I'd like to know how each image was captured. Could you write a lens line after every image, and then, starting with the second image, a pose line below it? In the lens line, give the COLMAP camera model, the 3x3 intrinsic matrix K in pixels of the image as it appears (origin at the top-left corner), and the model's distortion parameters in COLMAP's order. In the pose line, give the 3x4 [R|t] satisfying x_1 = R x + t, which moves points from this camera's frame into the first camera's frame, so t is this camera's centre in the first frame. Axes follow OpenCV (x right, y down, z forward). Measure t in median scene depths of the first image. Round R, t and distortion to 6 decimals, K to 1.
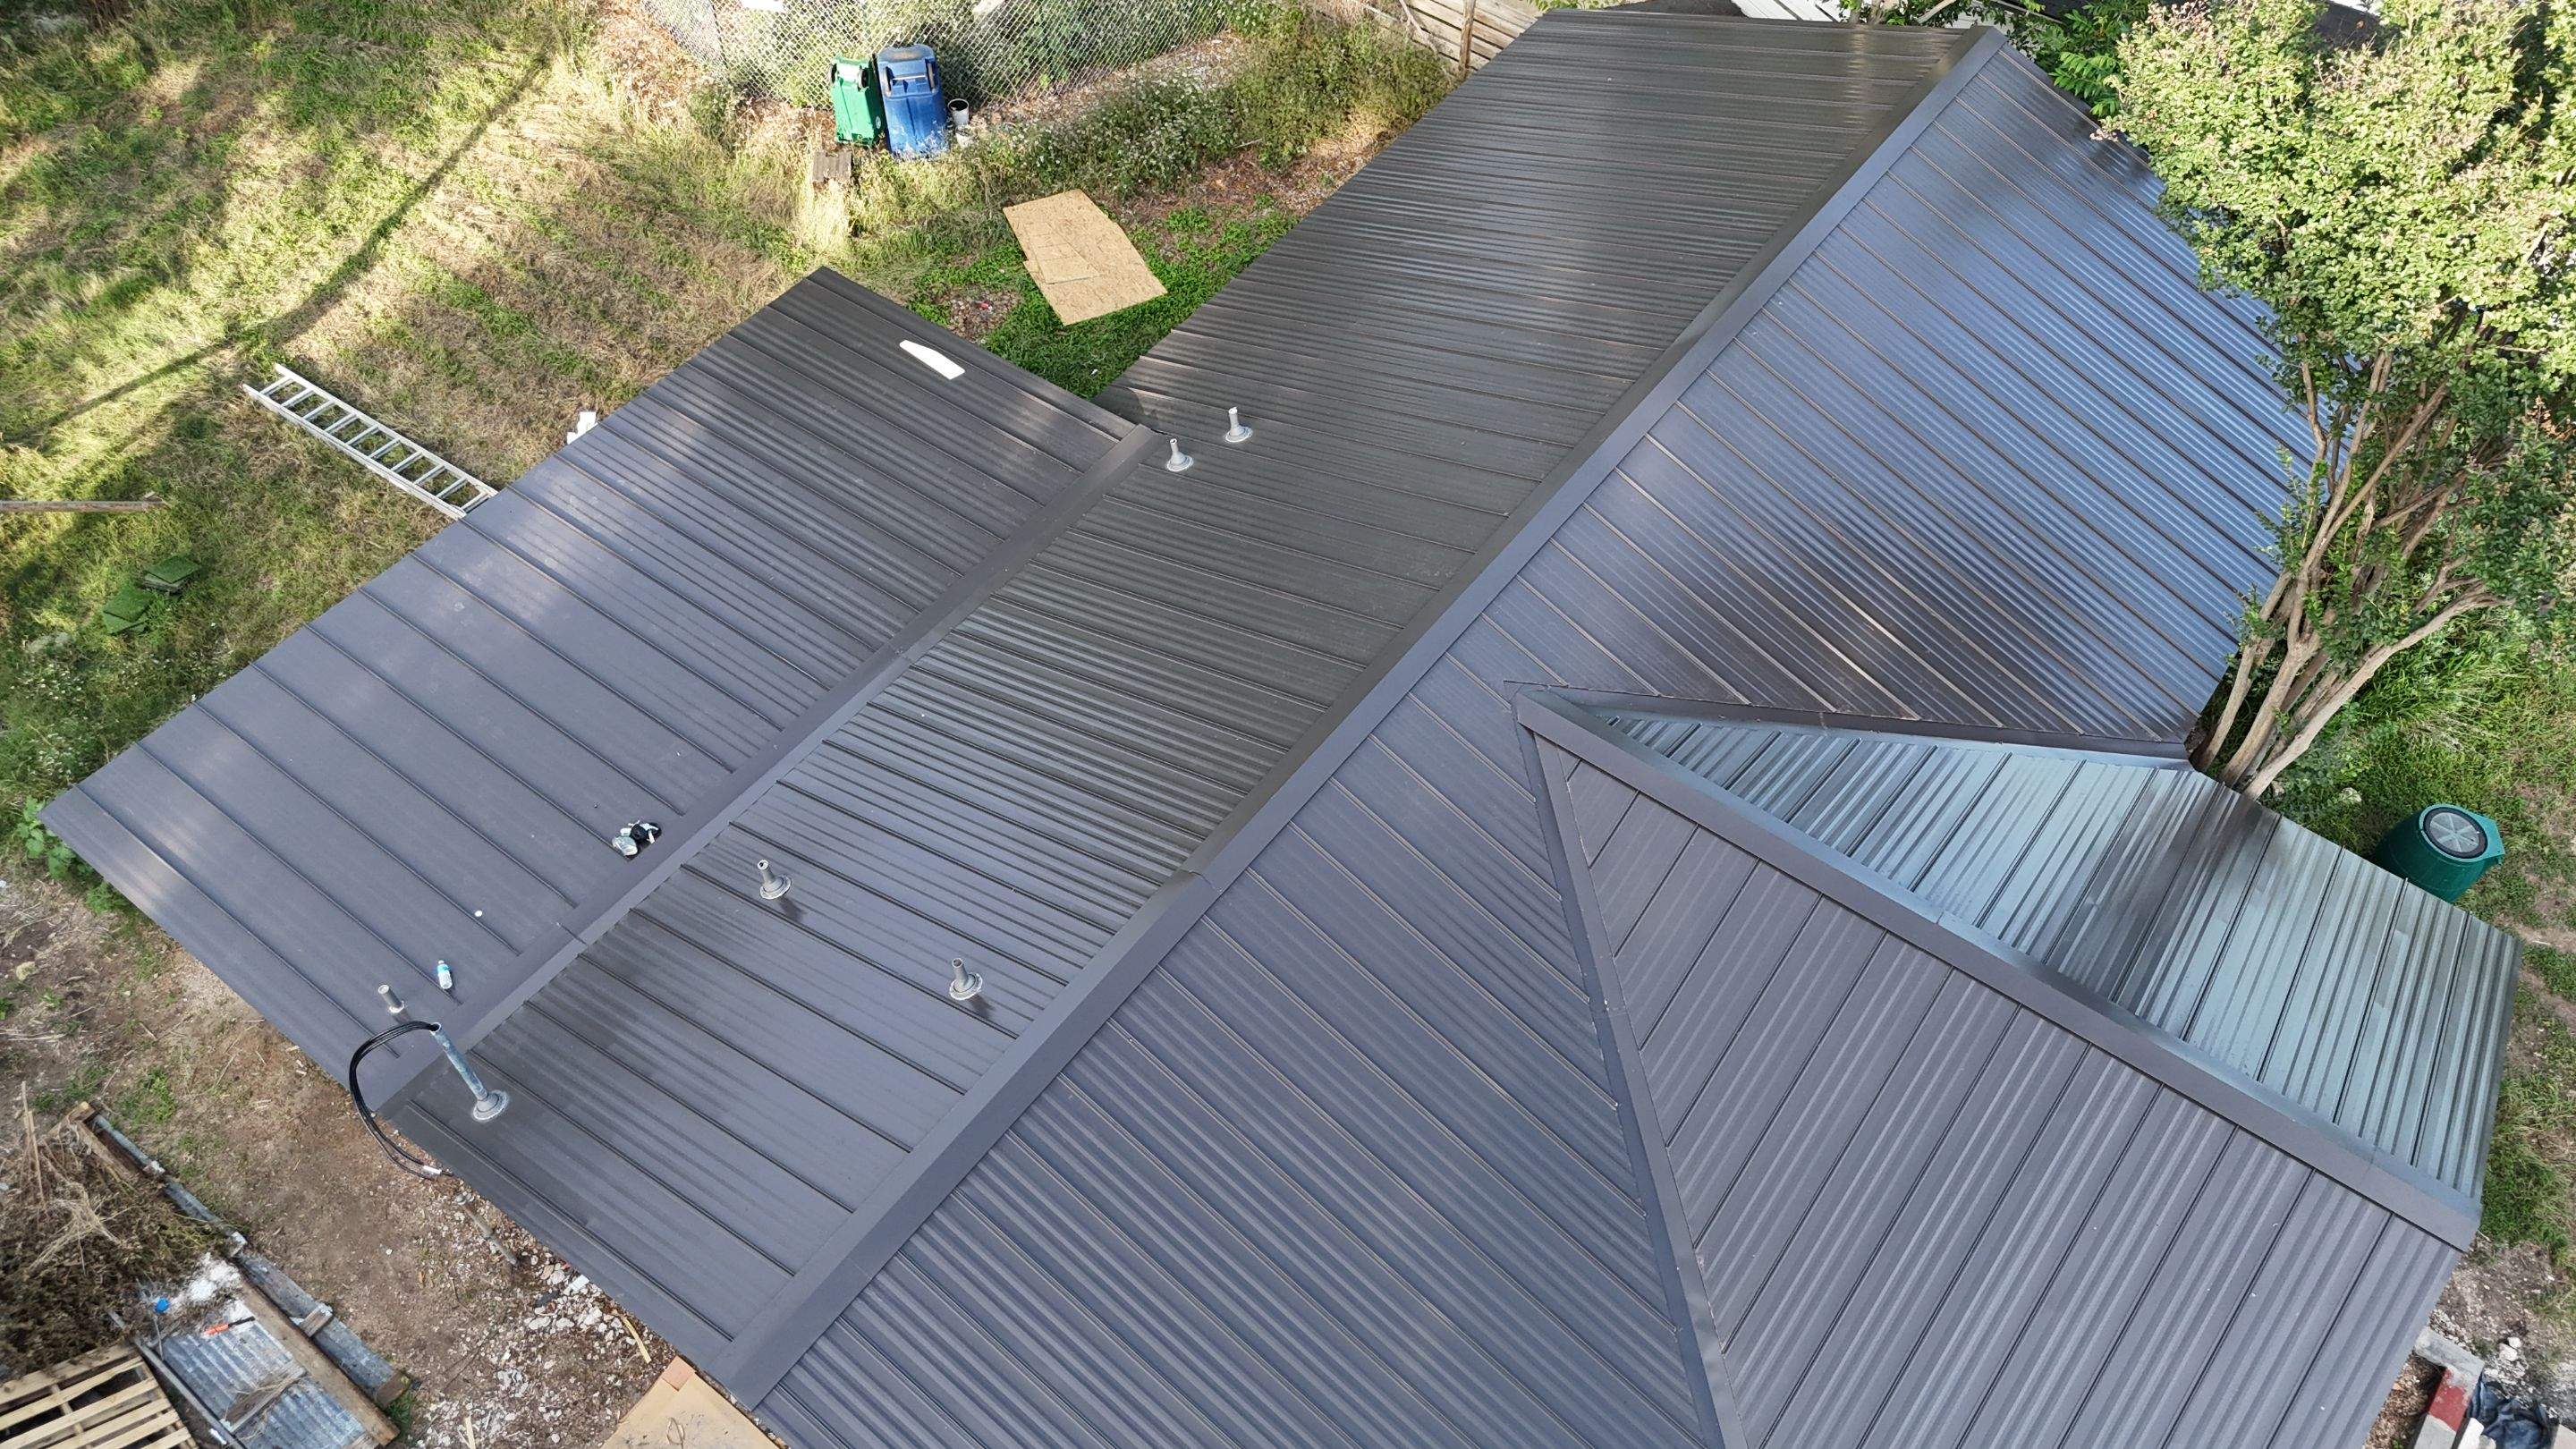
lens RADIAL K [[1900.0, 0, 1291.3], [0, 1900.0, 722.7], [0, 0, 1]] dist [0.067848, -0.059599]
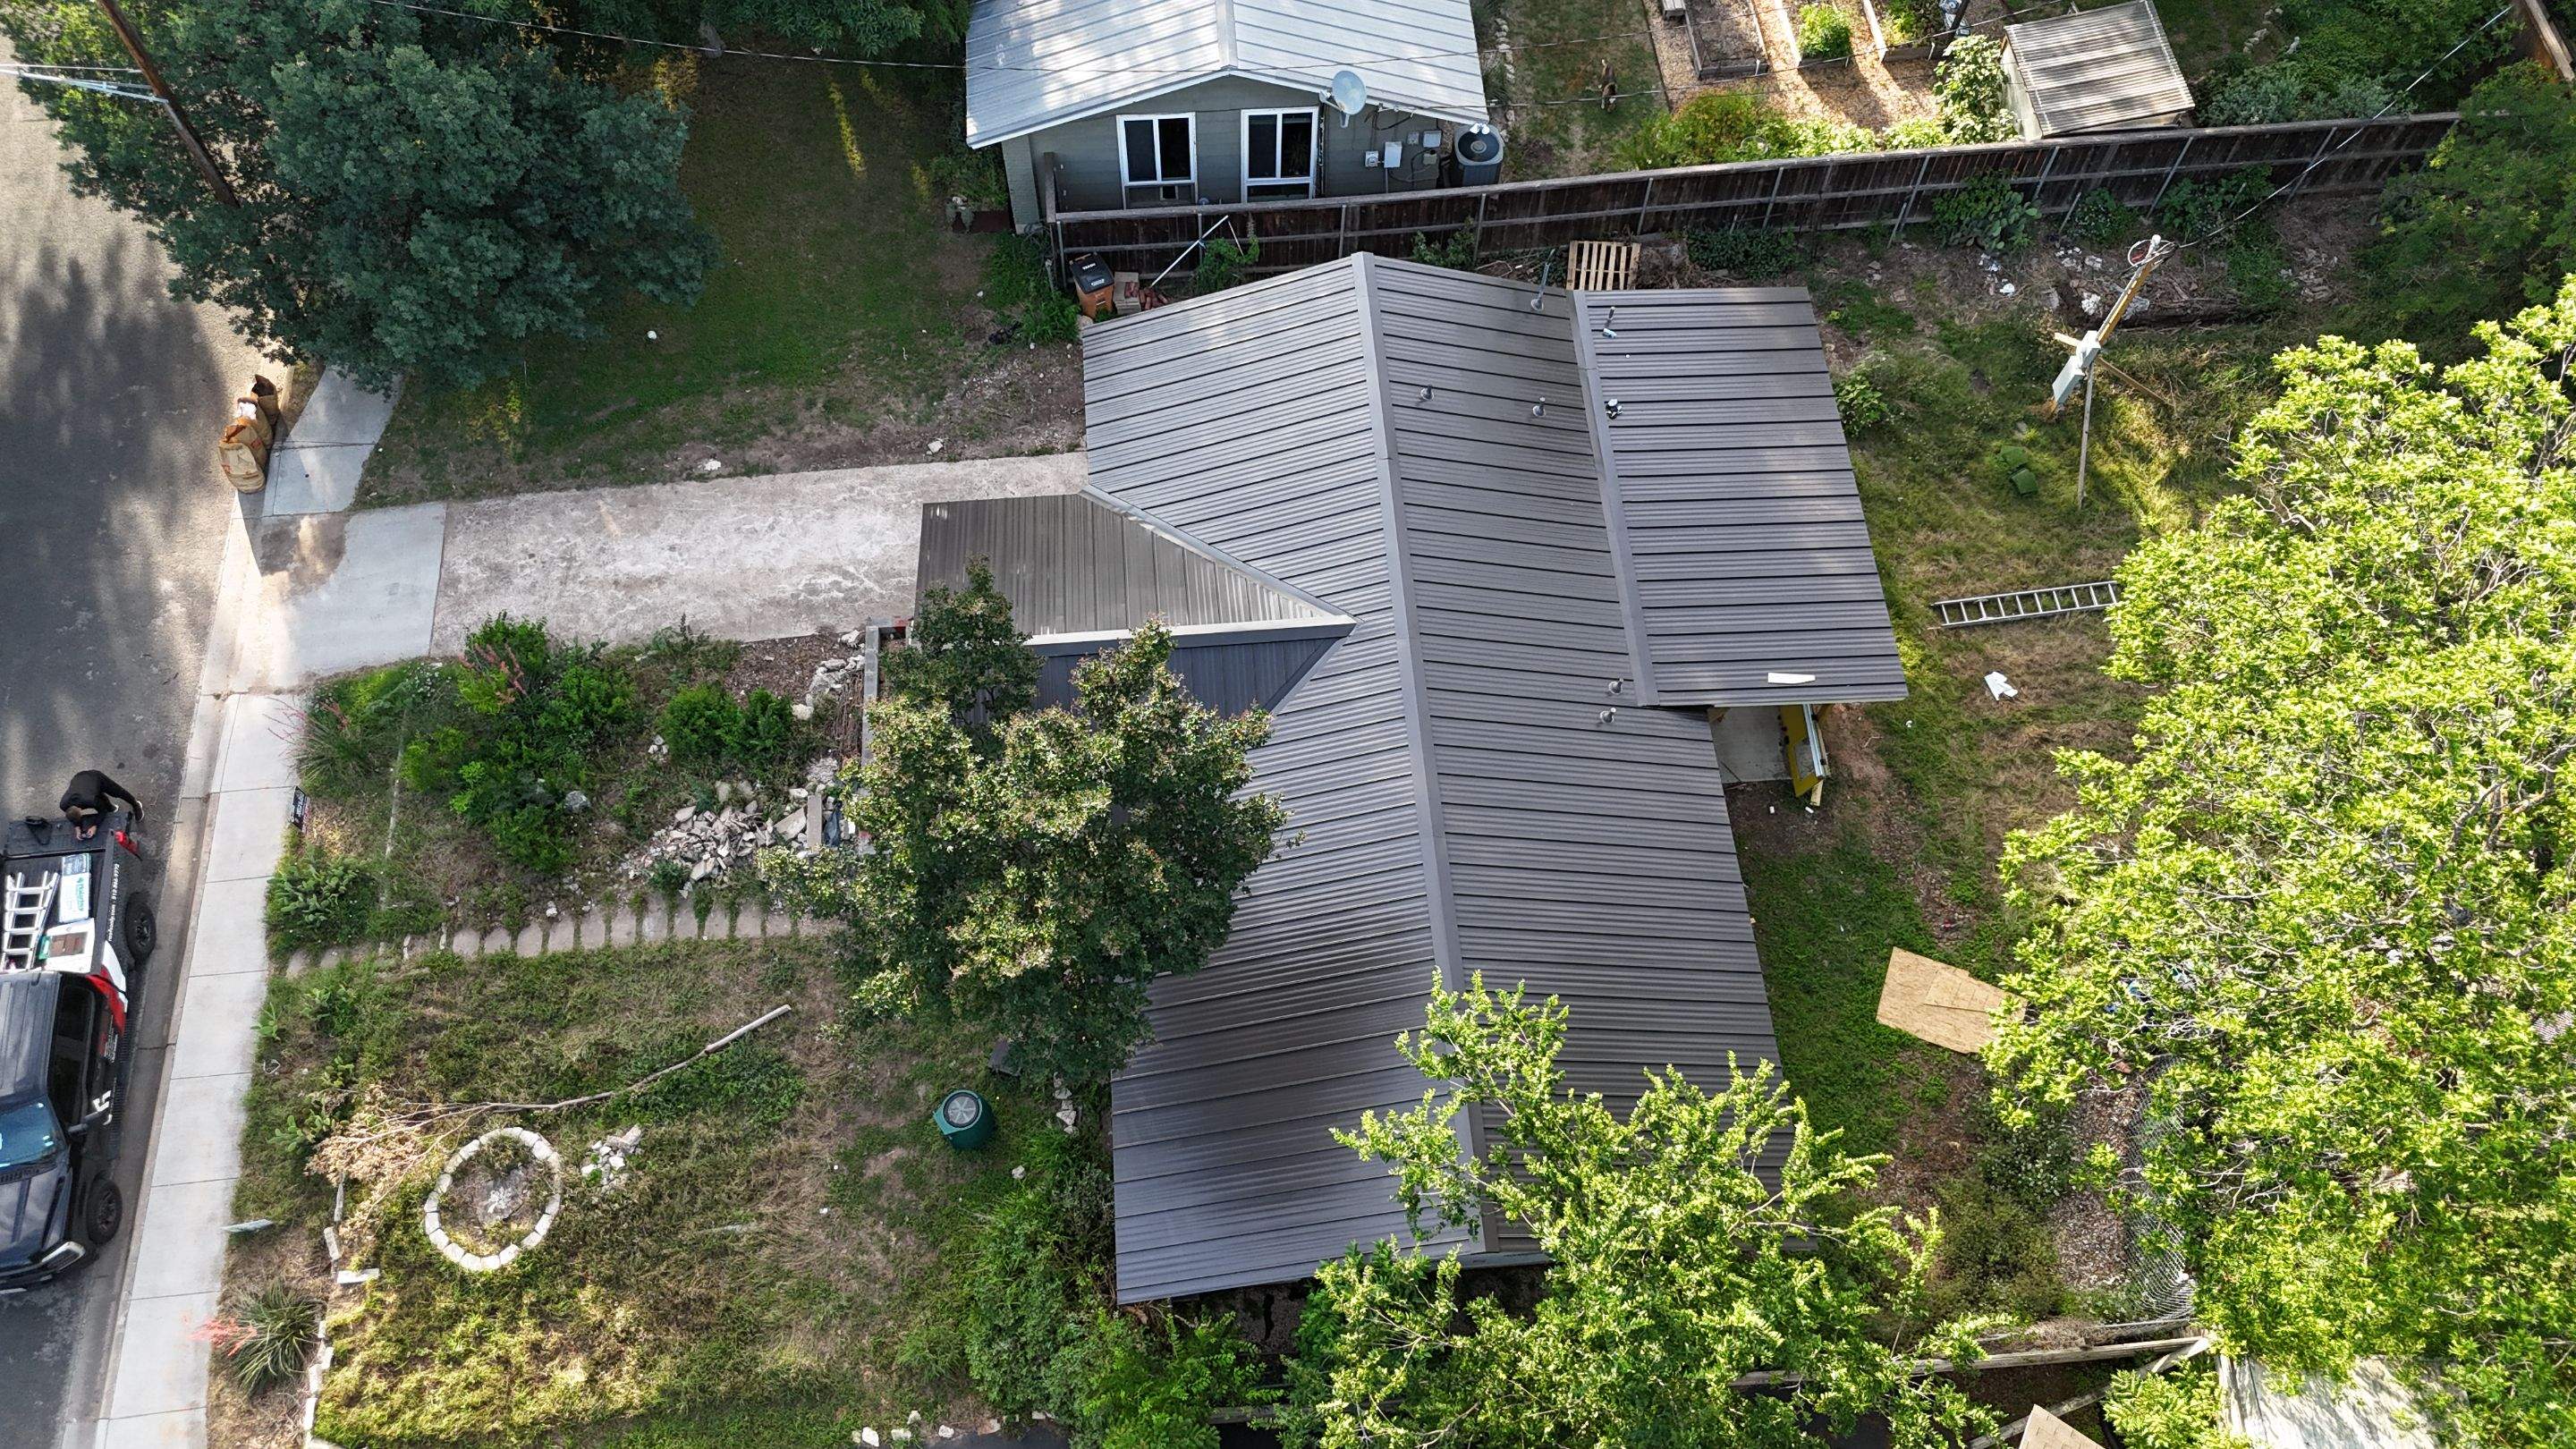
lens RADIAL K [[1900.0, 0, 1292.0], [0, 1900.0, 716.2], [0, 0, 1]] dist [0.067848, -0.059599]
pose [[-0.749237, 0.573663, -0.330992, 0.595188], [-0.546098, -0.252336, 0.798814, -1.077383], [0.374729, 0.779255, 0.502335, 0.005943]]
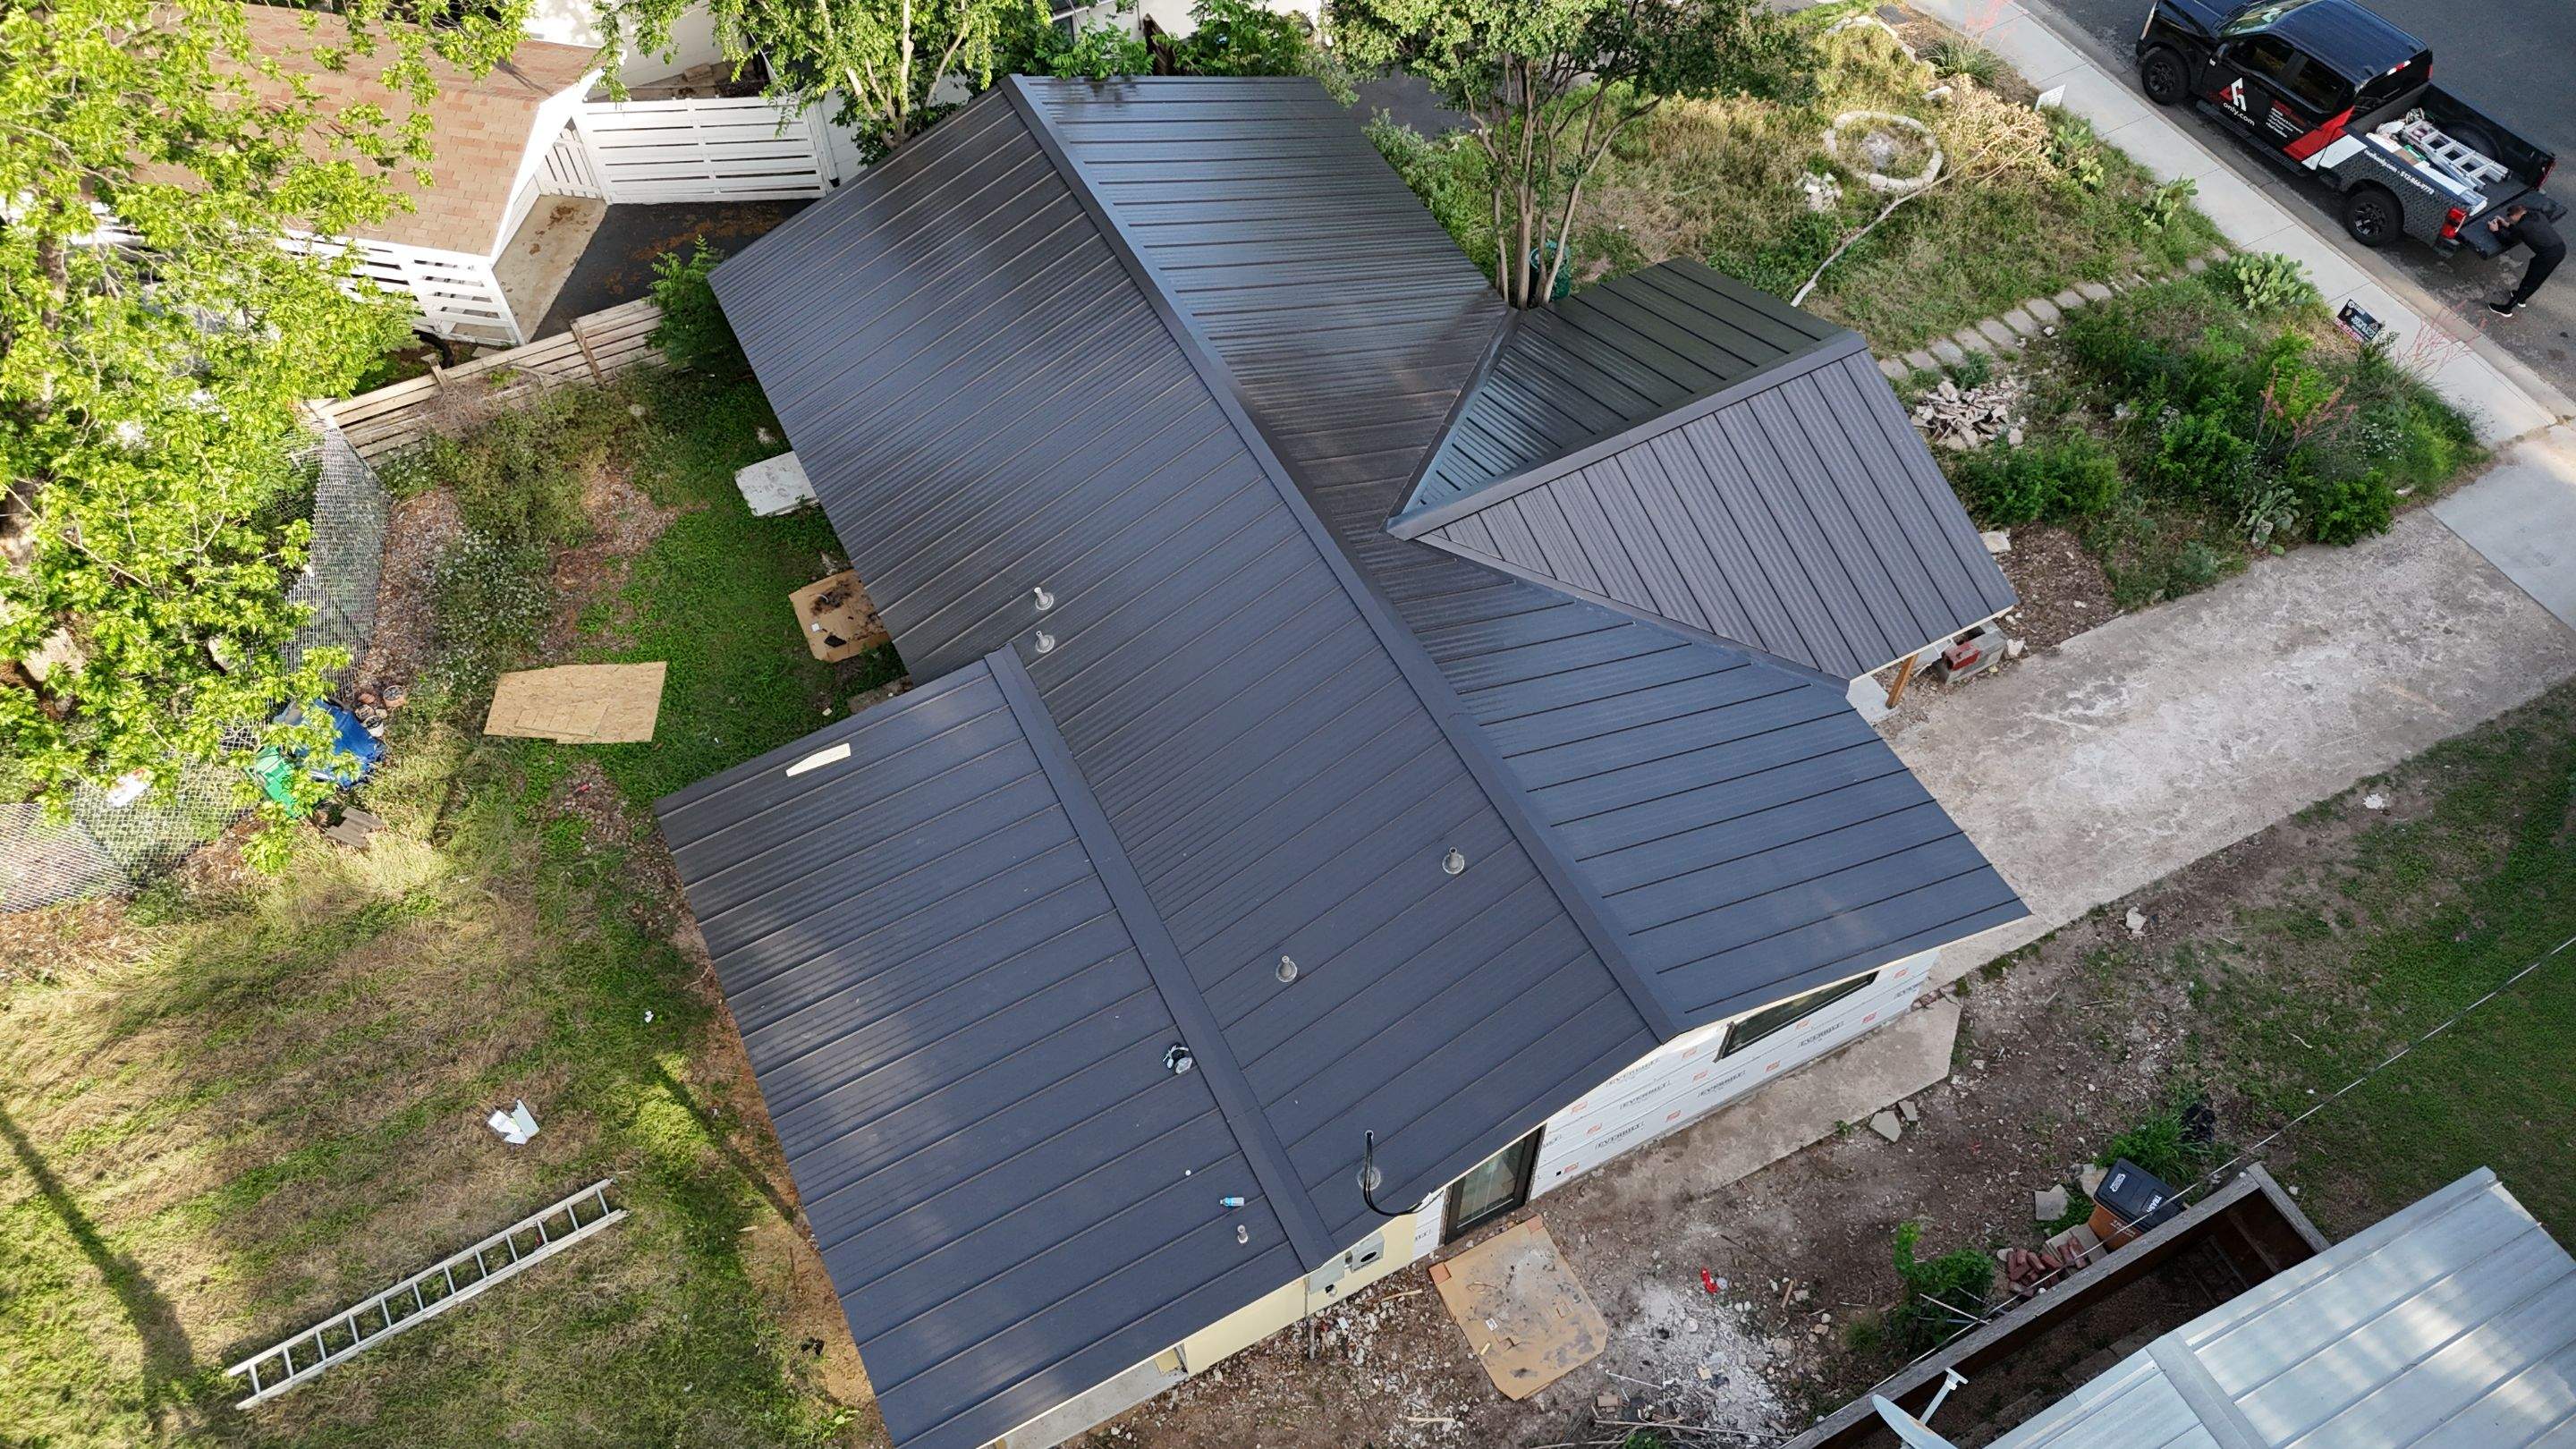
lens RADIAL K [[1900.0, 0, 1297.6], [0, 1900.0, 723.4], [0, 0, 1]] dist [0.067848, -0.059599]
pose [[0.433693, -0.742687, 0.510221, -0.541411], [0.724097, 0.624269, 0.293208, -0.280297], [-0.536277, 0.242288, 0.808520, -0.127626]]
